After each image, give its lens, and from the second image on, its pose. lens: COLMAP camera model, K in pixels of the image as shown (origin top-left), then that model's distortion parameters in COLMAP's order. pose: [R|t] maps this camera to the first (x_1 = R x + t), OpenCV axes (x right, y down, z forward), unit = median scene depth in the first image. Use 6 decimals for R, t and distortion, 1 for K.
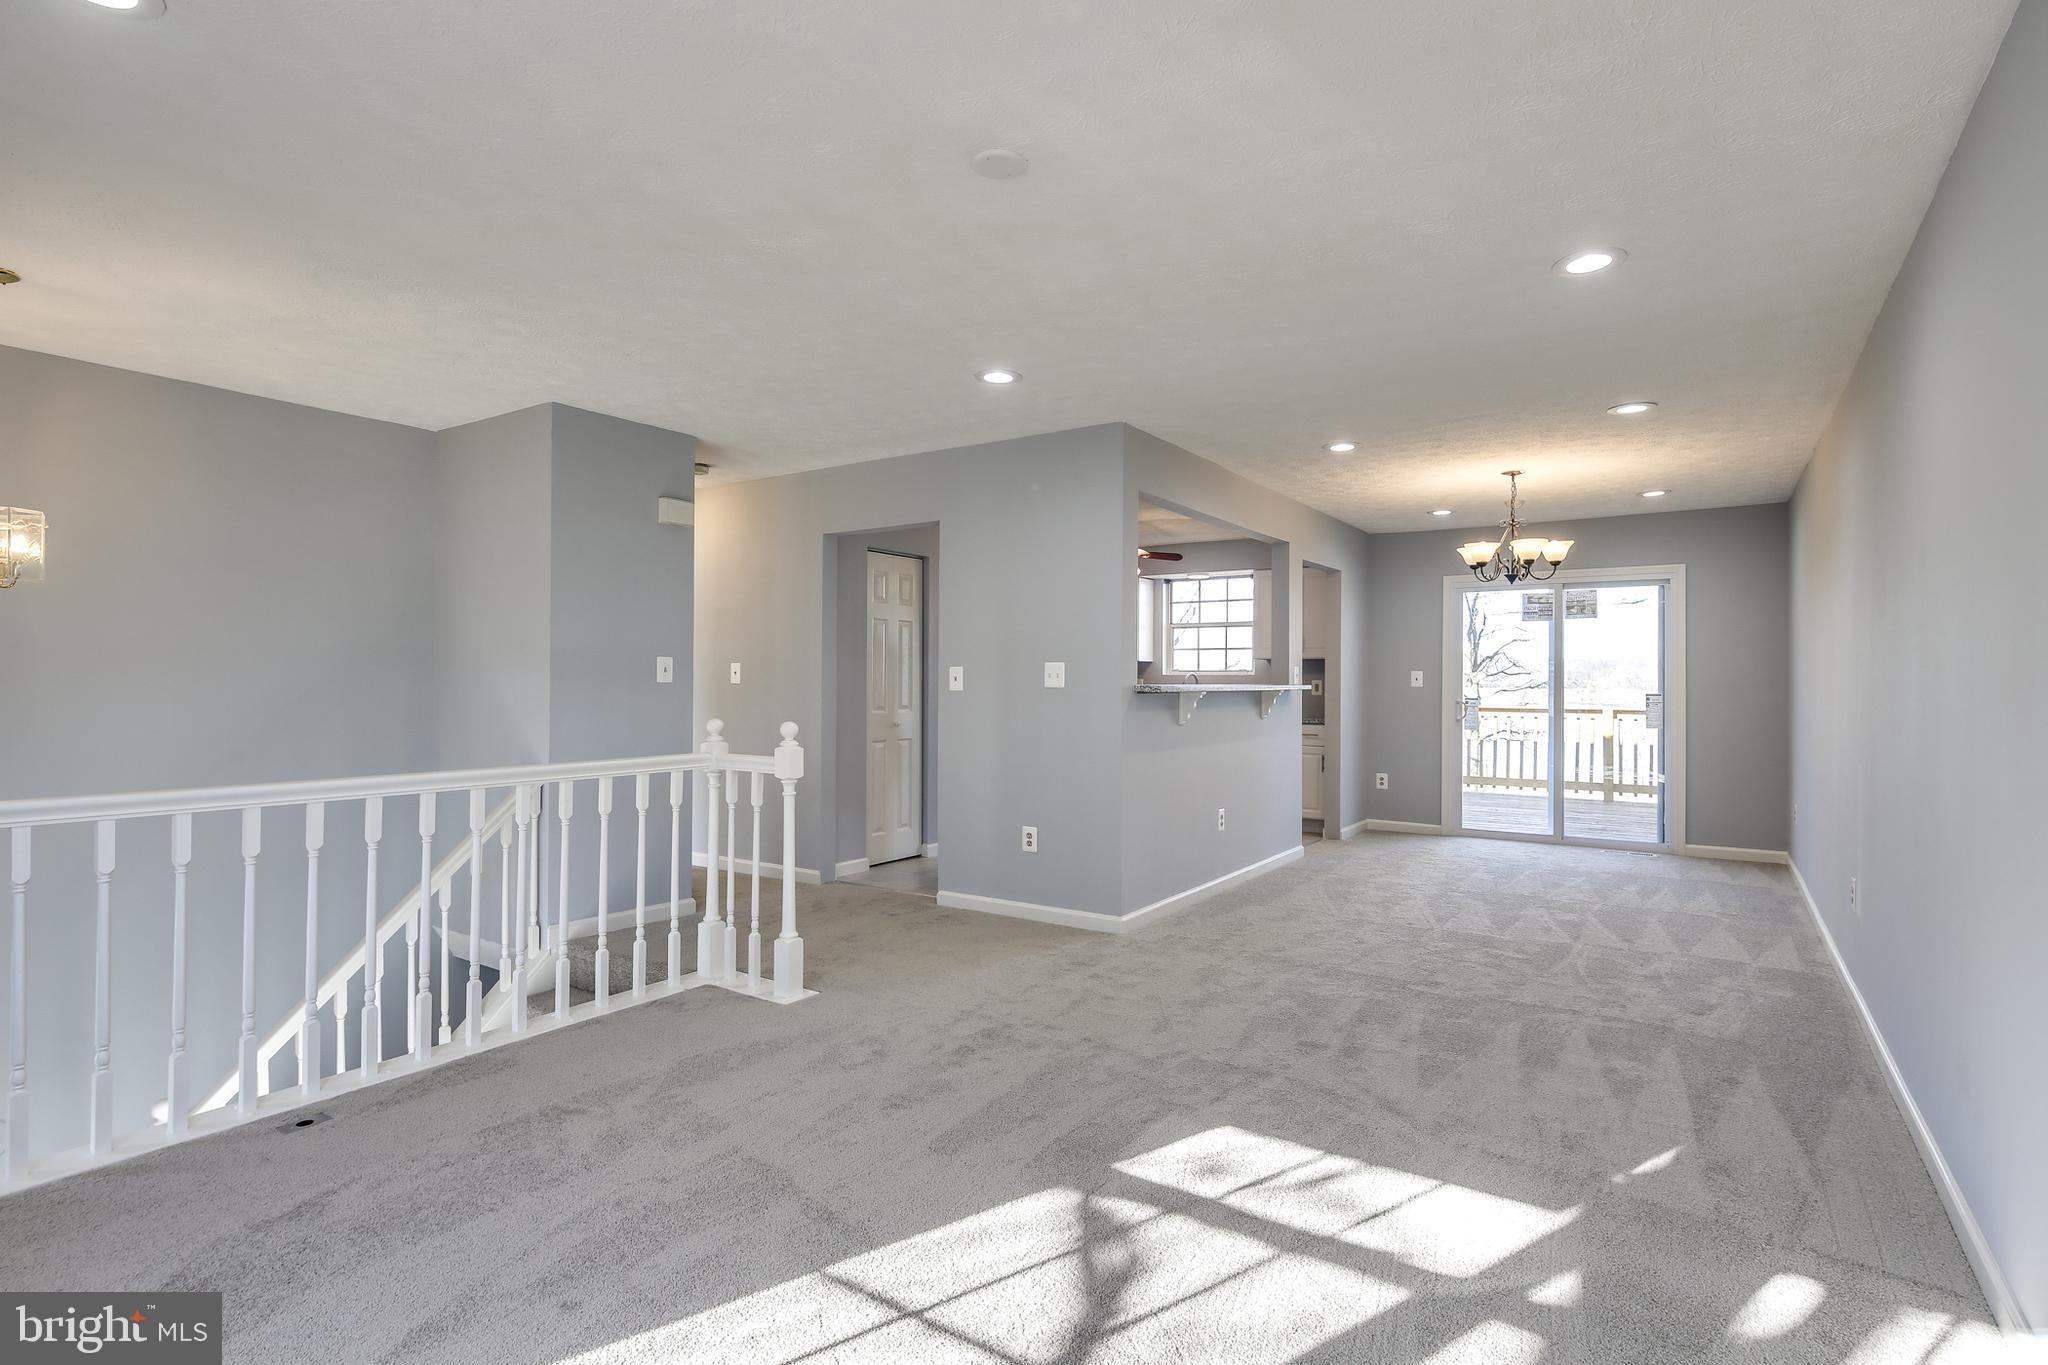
lens RADIAL K [[999.9, 0, 1028.6], [0, 999.9, 680.6], [0, 0, 1]] dist [0.000862, -0.003524]
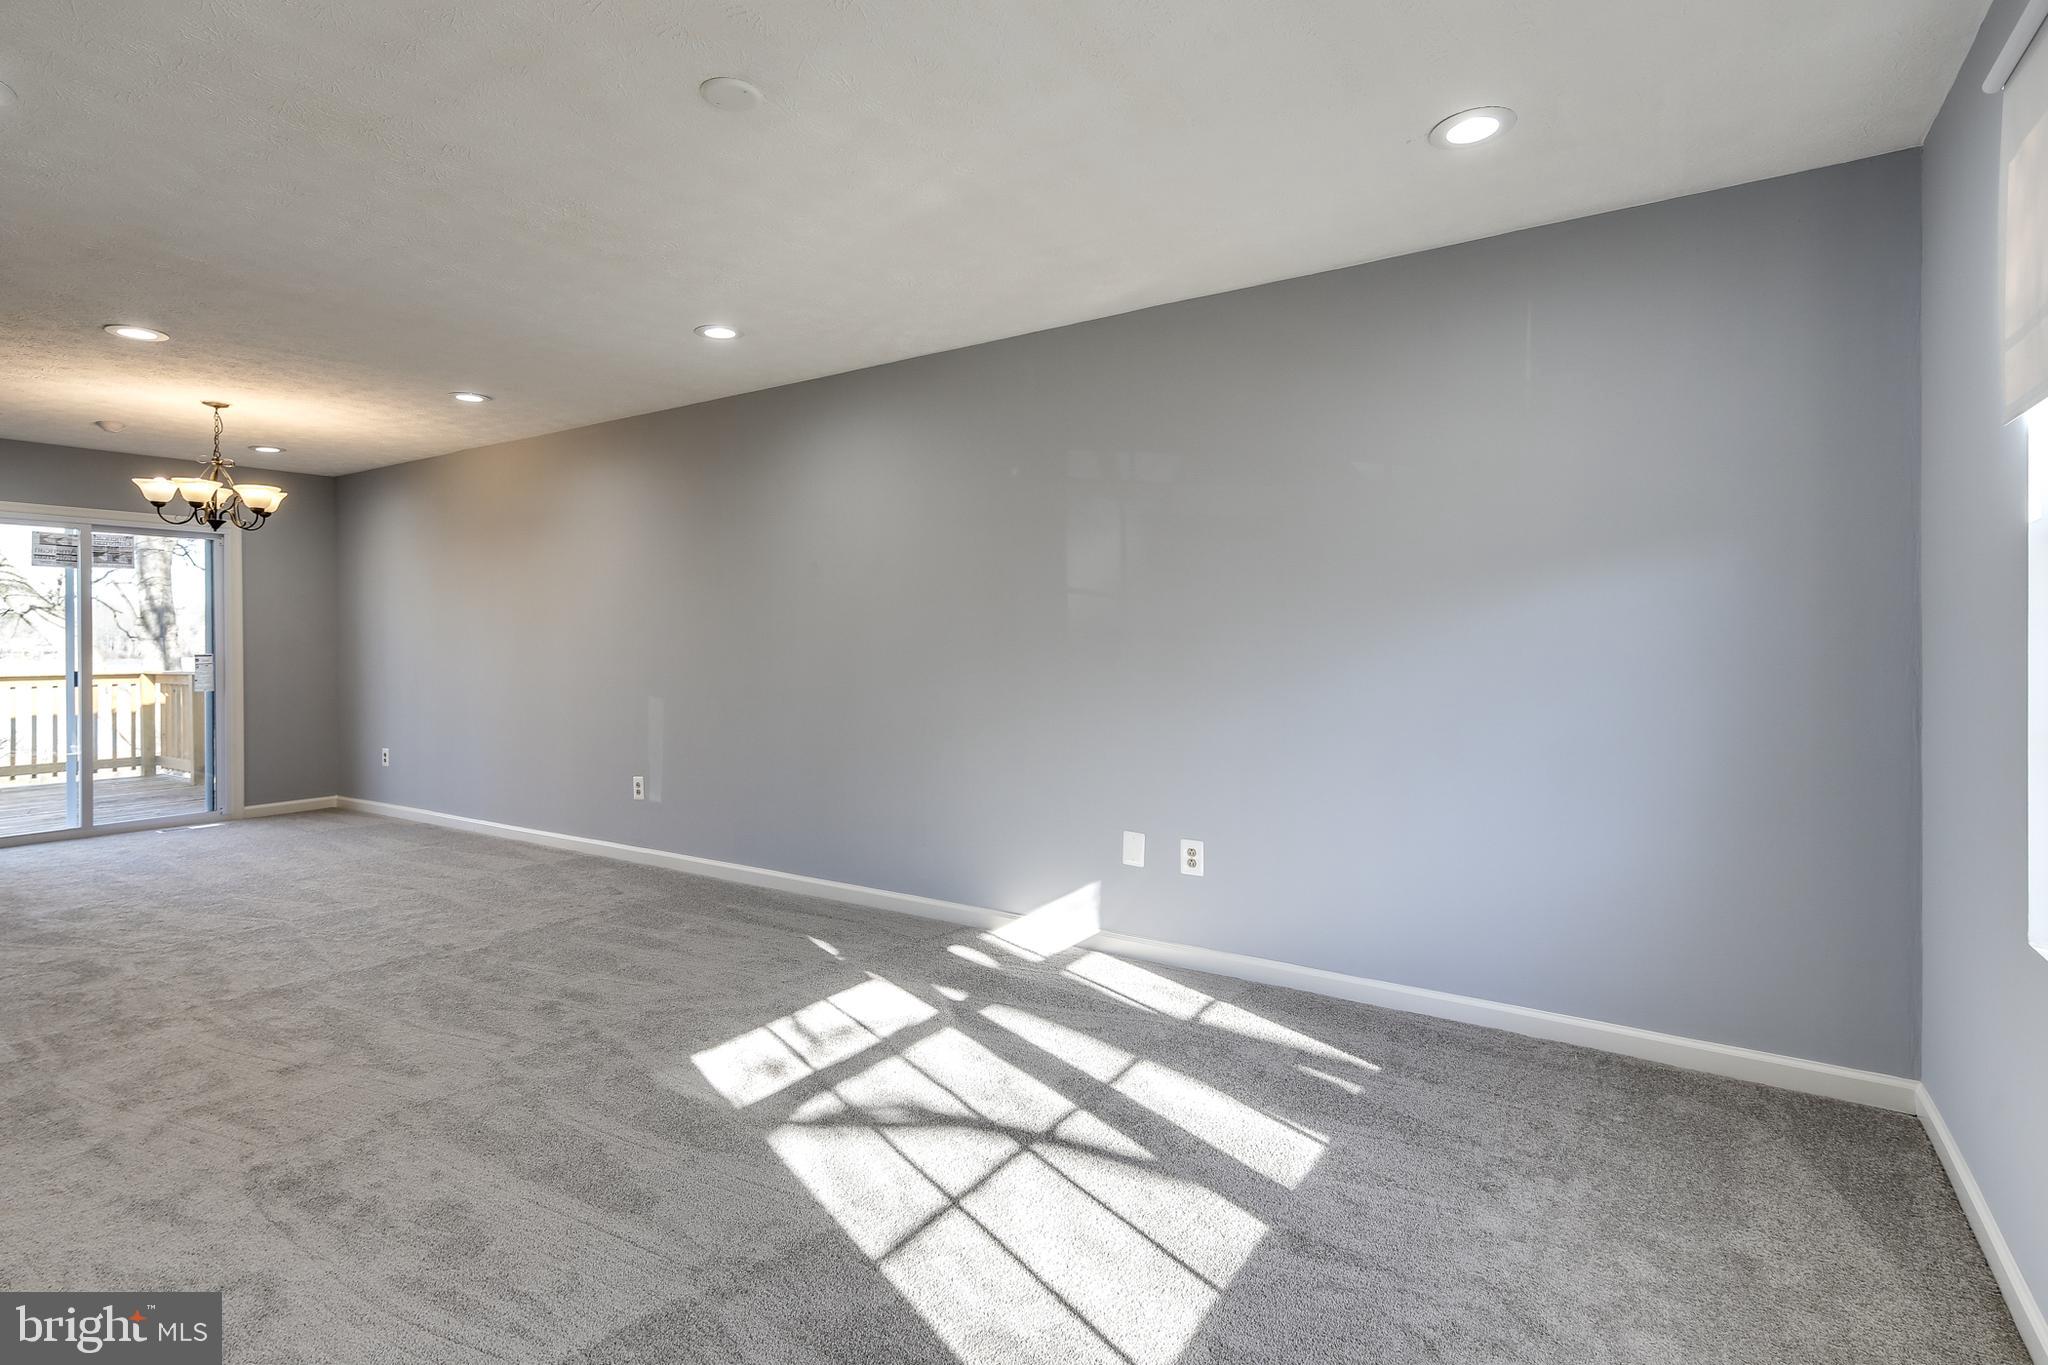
lens RADIAL K [[999.9, 0, 1016.6], [0, 999.9, 666.0], [0, 0, 1]] dist [0.000862, -0.003524]
pose [[-0.002485, -0.029142, 0.999572, -0.322087], [0.000745, 0.999575, 0.029144, -0.002690], [-0.999997, 0.000817, -0.002462, 0.242154]]
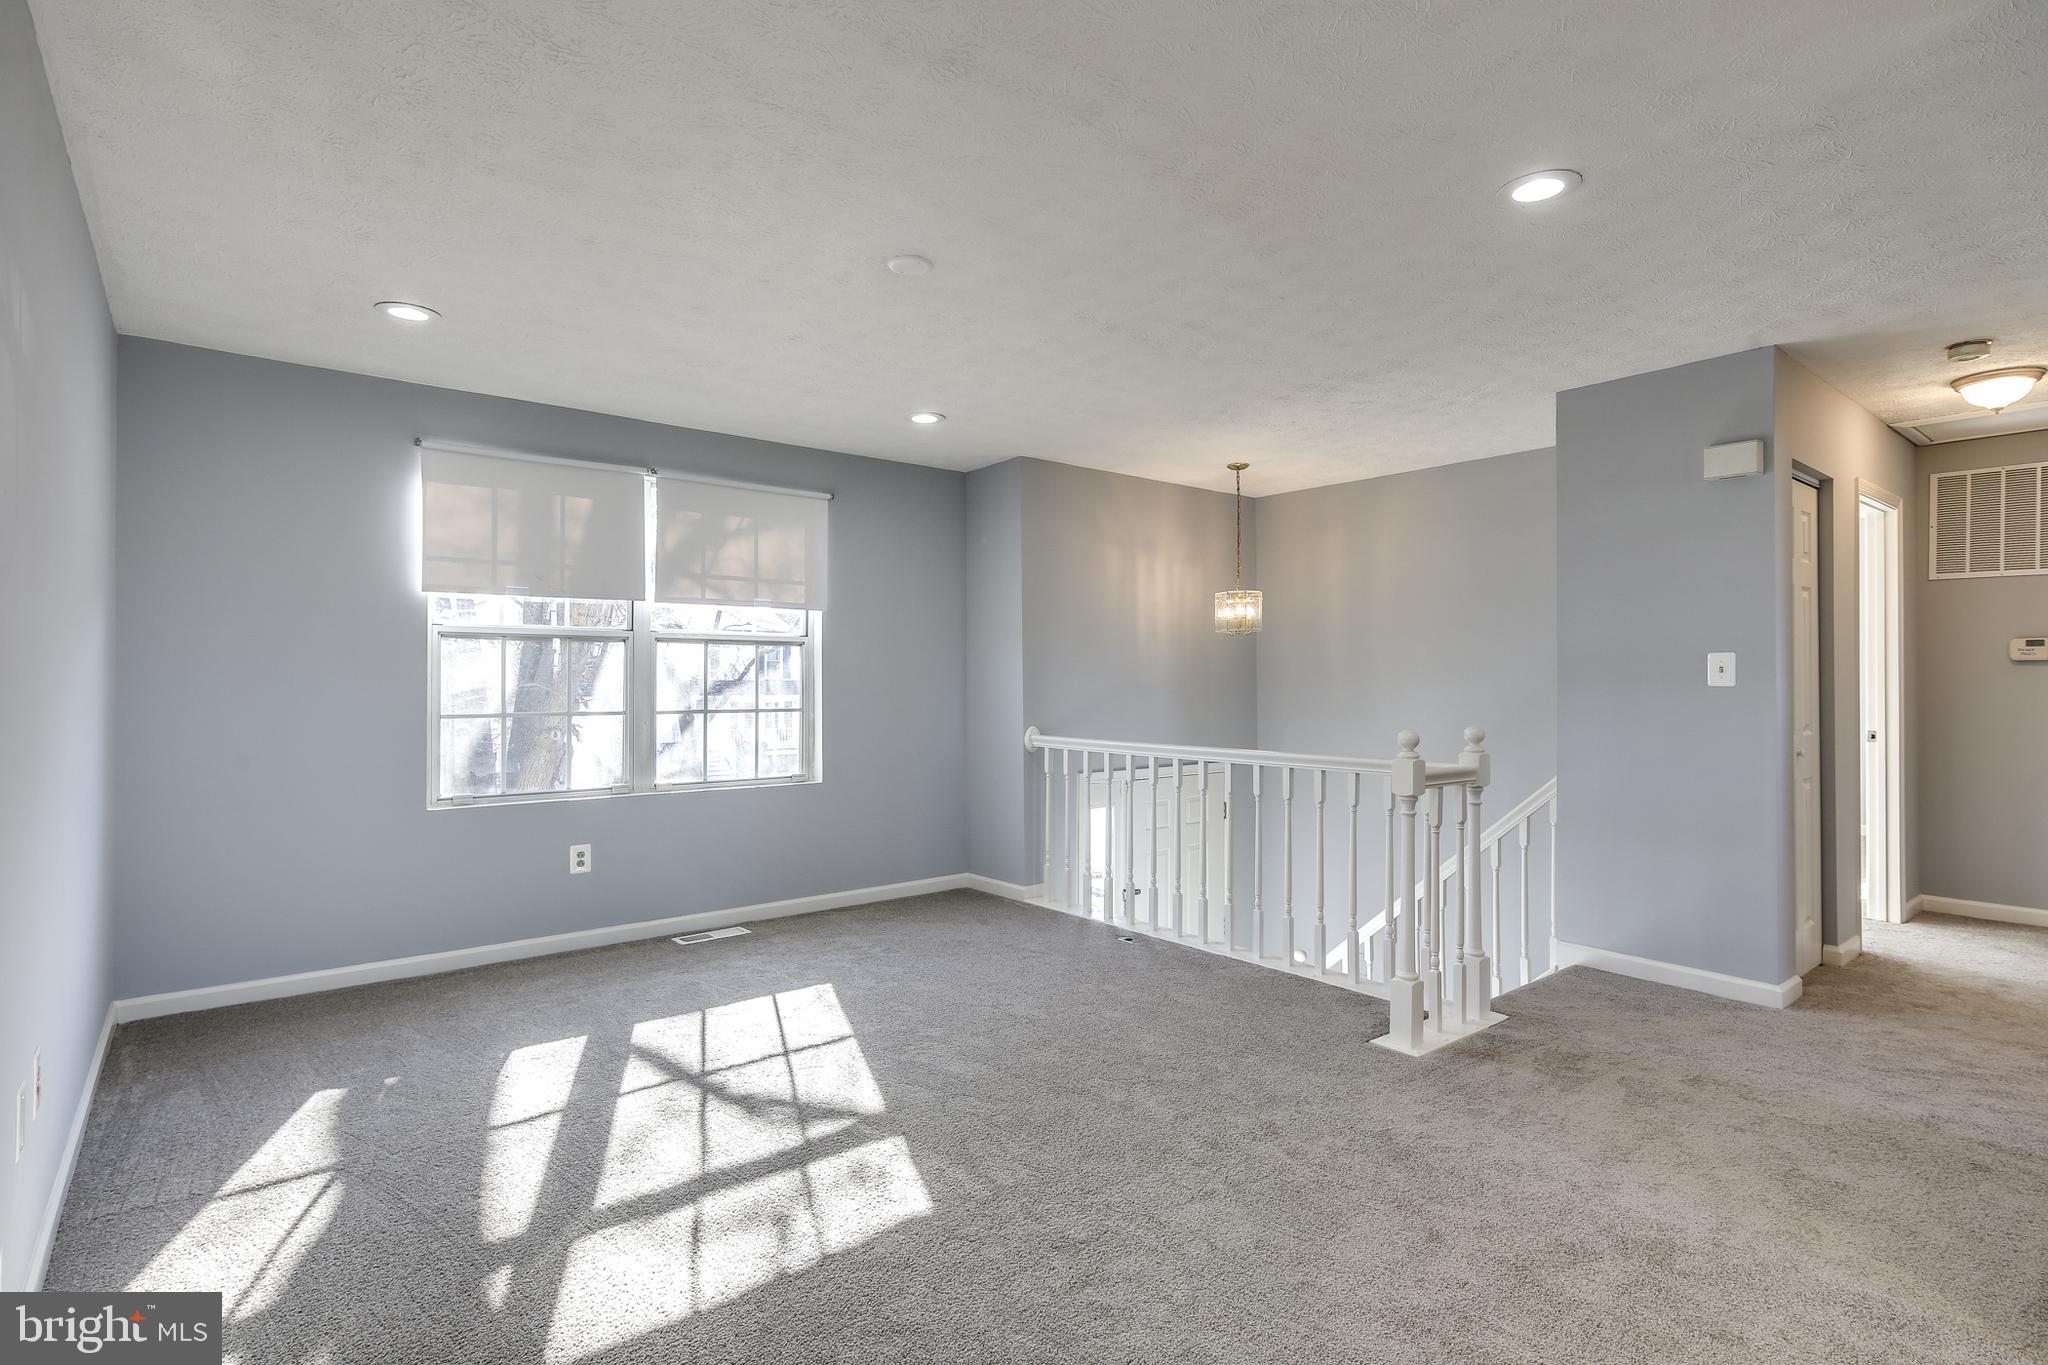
lens RADIAL K [[999.9, 0, 1028.8], [0, 999.9, 667.9], [0, 0, 1]] dist [0.000862, -0.003524]
pose [[-0.286408, -0.023771, -0.957813, 0.368088], [0.000259, 0.999690, -0.024887, 0.005172], [0.958108, -0.007376, -0.286313, 0.491338]]
